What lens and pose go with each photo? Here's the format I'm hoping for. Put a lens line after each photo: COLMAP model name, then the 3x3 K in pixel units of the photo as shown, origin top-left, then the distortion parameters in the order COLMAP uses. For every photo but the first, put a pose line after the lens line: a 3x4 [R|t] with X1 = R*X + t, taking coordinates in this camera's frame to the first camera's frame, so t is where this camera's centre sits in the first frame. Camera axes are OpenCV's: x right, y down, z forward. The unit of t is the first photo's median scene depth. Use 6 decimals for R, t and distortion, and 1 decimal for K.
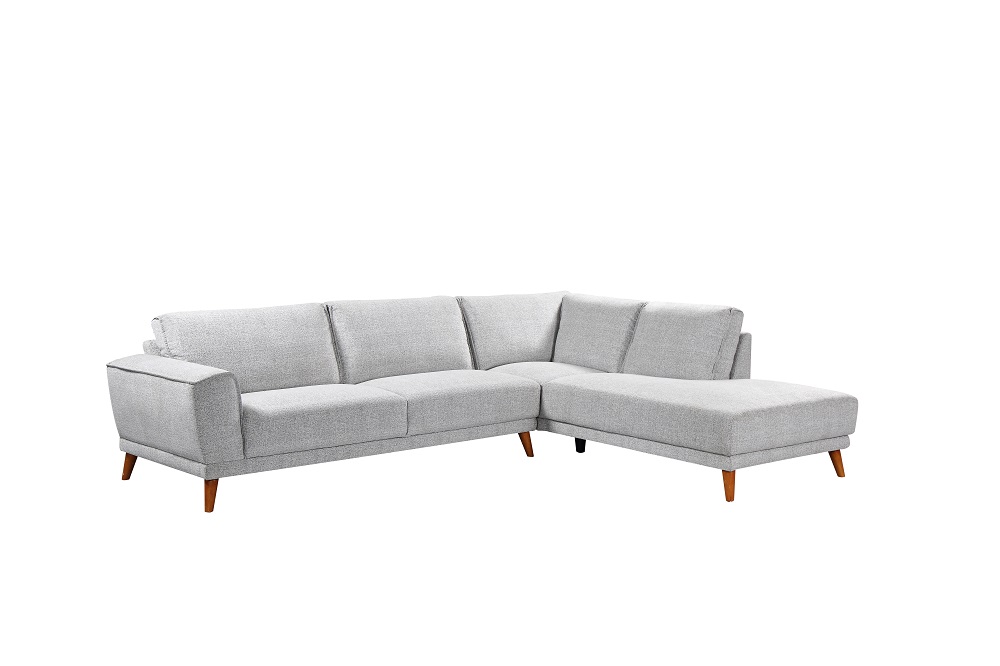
lens RADIAL K [[1318.1, 0, 504.2], [0, 1318.1, 341.4], [0, 0, 1]] dist [0.169472, 0.000000]
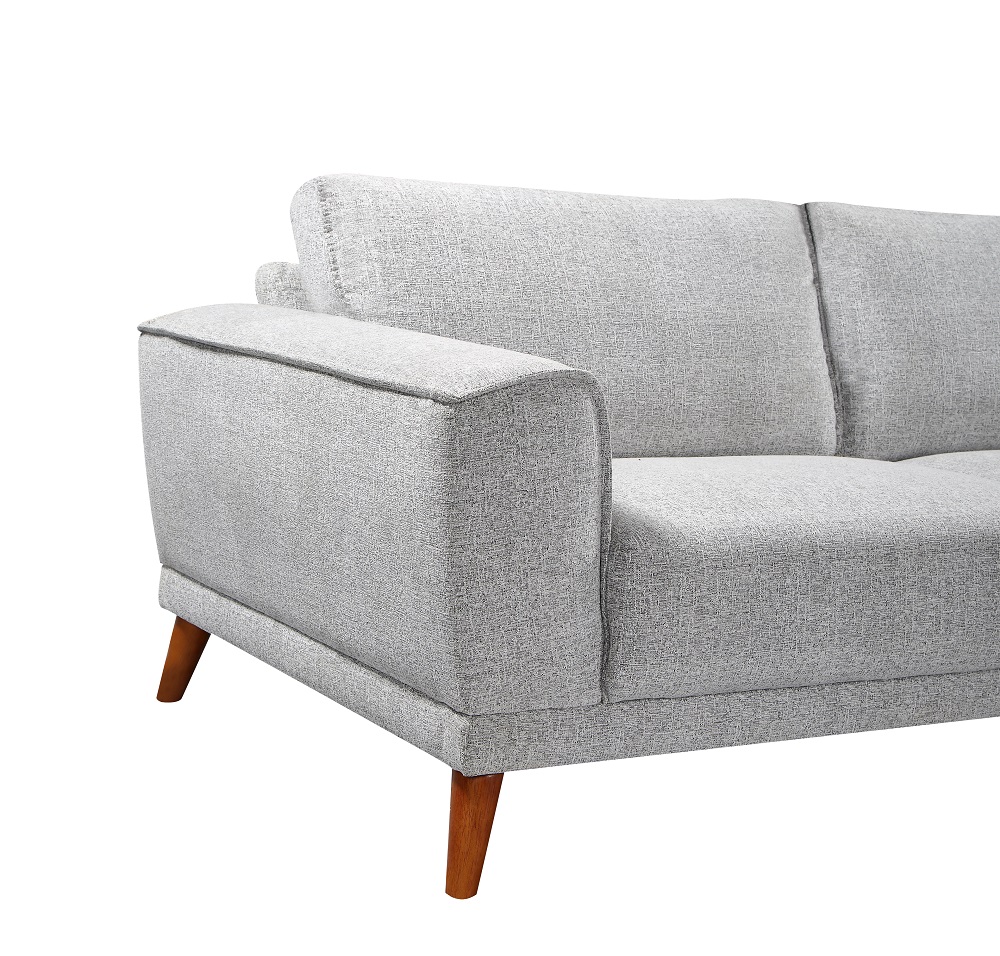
lens RADIAL K [[1739.1, 0, 496.1], [0, 1739.1, 470.5], [0, 0, 1]] dist [0.149690, 0.000000]
pose [[0.991264, 0.089412, -0.096959, -0.172562], [-0.086701, 0.995726, 0.031830, 0.030235], [0.099391, -0.023145, 0.994779, 0.602438]]
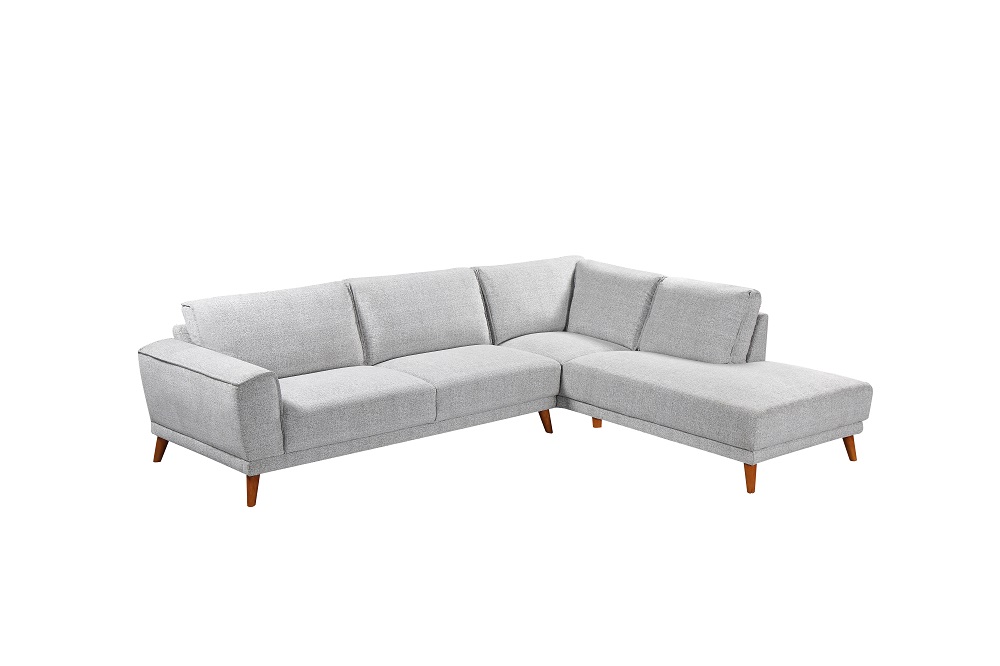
lens RADIAL K [[1419.6, 0, 499.7], [0, 1419.6, 332.1], [0, 0, 1]] dist [0.209303, 0.000000]
pose [[0.998760, 0.009242, 0.048919, -0.077980], [-0.014743, 0.993451, 0.113303, -0.122184], [-0.047552, -0.113884, 0.992355, -0.083756]]
